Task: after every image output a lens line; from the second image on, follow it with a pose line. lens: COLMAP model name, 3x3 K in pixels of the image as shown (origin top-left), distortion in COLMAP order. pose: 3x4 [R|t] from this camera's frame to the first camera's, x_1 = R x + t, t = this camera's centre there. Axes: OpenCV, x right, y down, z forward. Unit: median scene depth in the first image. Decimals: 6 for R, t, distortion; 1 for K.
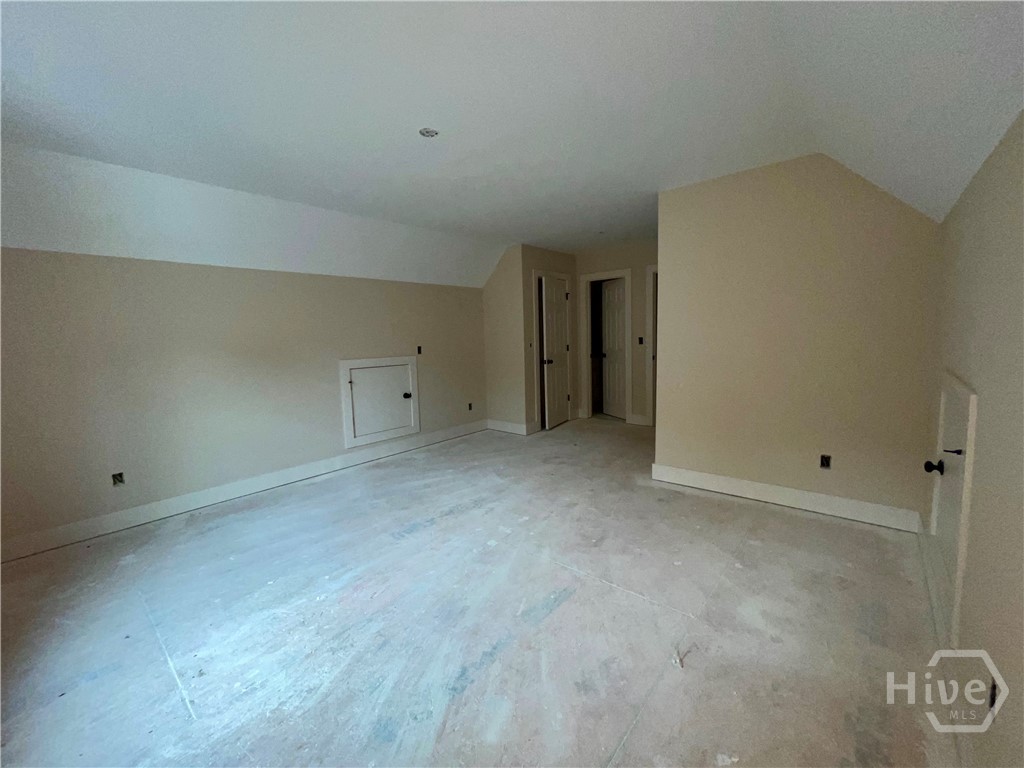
lens RADIAL K [[415.8, 0, 510.5], [0, 415.8, 380.2], [0, 0, 1]] dist [-0.001338, -0.000168]
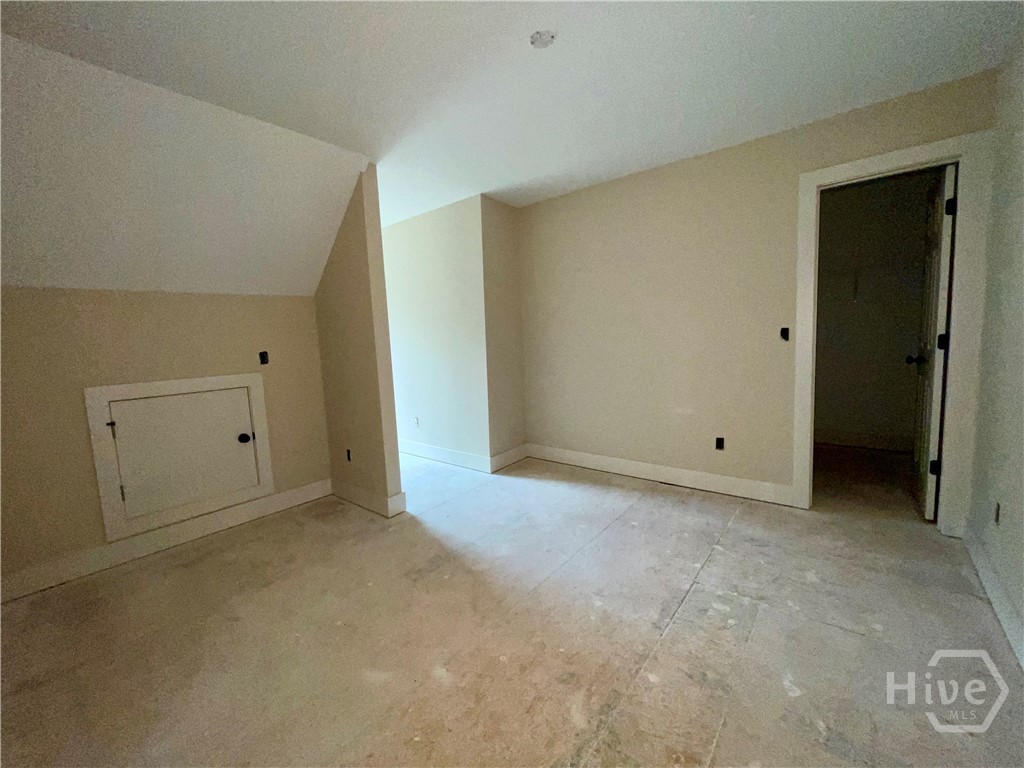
lens RADIAL K [[415.8, 0, 510.5], [0, 415.8, 380.2], [0, 0, 1]] dist [-0.001338, -0.000168]
pose [[0.862166, -0.073230, 0.501306, -0.242980], [0.071233, 0.997191, 0.023159, -0.033189], [-0.501593, 0.015743, 0.864960, 0.331998]]
